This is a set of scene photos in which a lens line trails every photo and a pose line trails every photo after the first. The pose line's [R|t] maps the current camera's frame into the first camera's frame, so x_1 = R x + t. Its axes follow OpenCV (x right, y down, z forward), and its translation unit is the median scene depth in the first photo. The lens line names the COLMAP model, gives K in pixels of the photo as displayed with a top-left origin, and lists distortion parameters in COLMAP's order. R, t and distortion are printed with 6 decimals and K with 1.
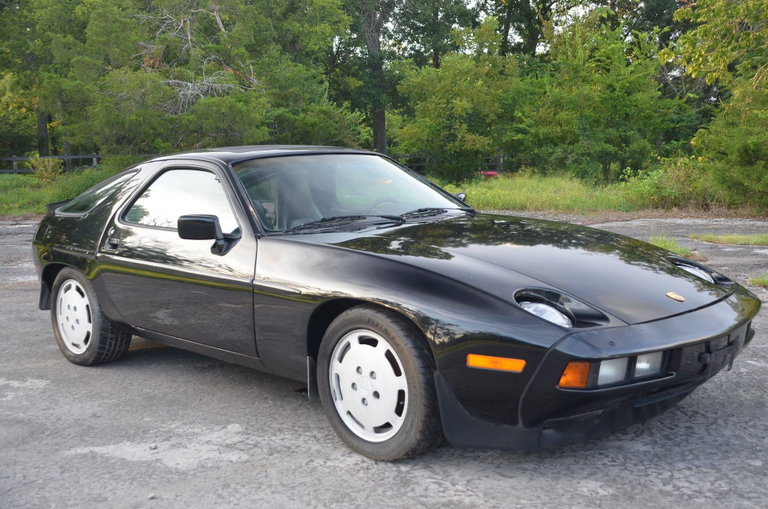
lens RADIAL K [[895.3, 0, 387.8], [0, 895.3, 255.8], [0, 0, 1]] dist [0.018413, 0.365452]
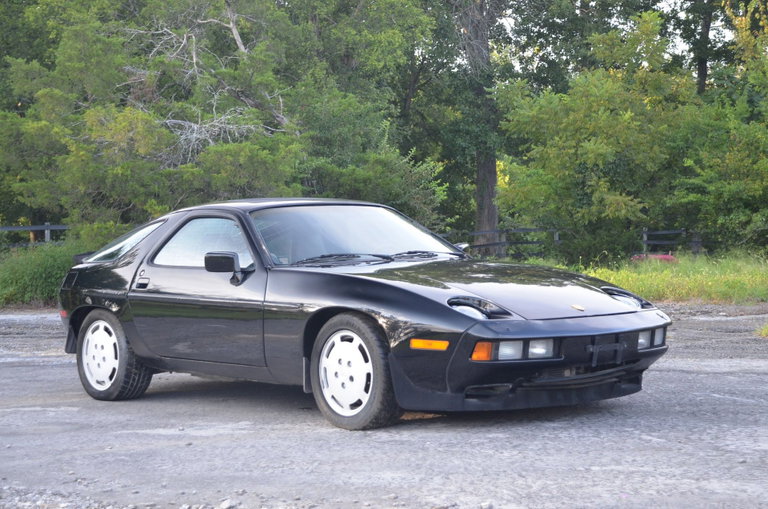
lens RADIAL K [[1597.1, 0, 381.7], [0, 1597.1, 240.0], [0, 0, 1]] dist [0.600142, 0.295084]
pose [[0.995922, 0.002492, -0.090186, 0.213678], [-0.012250, 0.994096, -0.107812, 0.178840], [0.089385, 0.108477, 0.990072, -1.198863]]
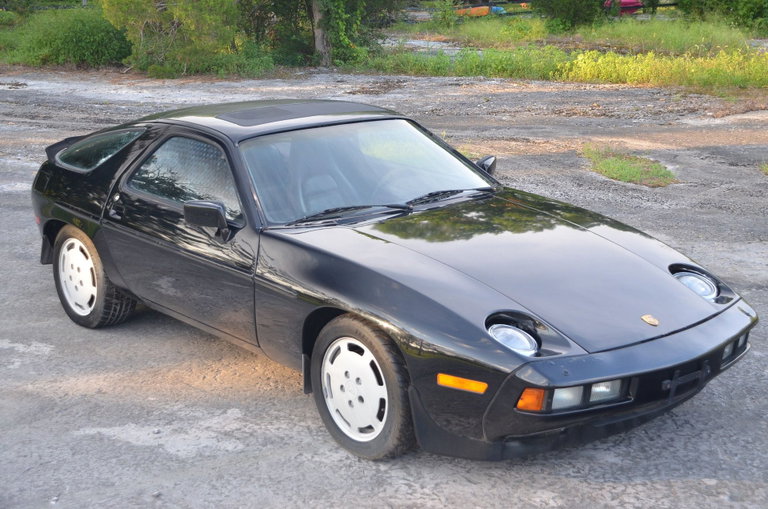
lens RADIAL K [[1250.0, 0, 383.9], [0, 1250.0, 265.2], [0, 0, 1]] dist [0.236070, 0.942308]
pose [[0.995967, 0.039223, -0.080695, 0.112416], [-0.027860, 0.990123, 0.137407, -0.182520], [0.085287, -0.134604, 0.987222, -0.399685]]
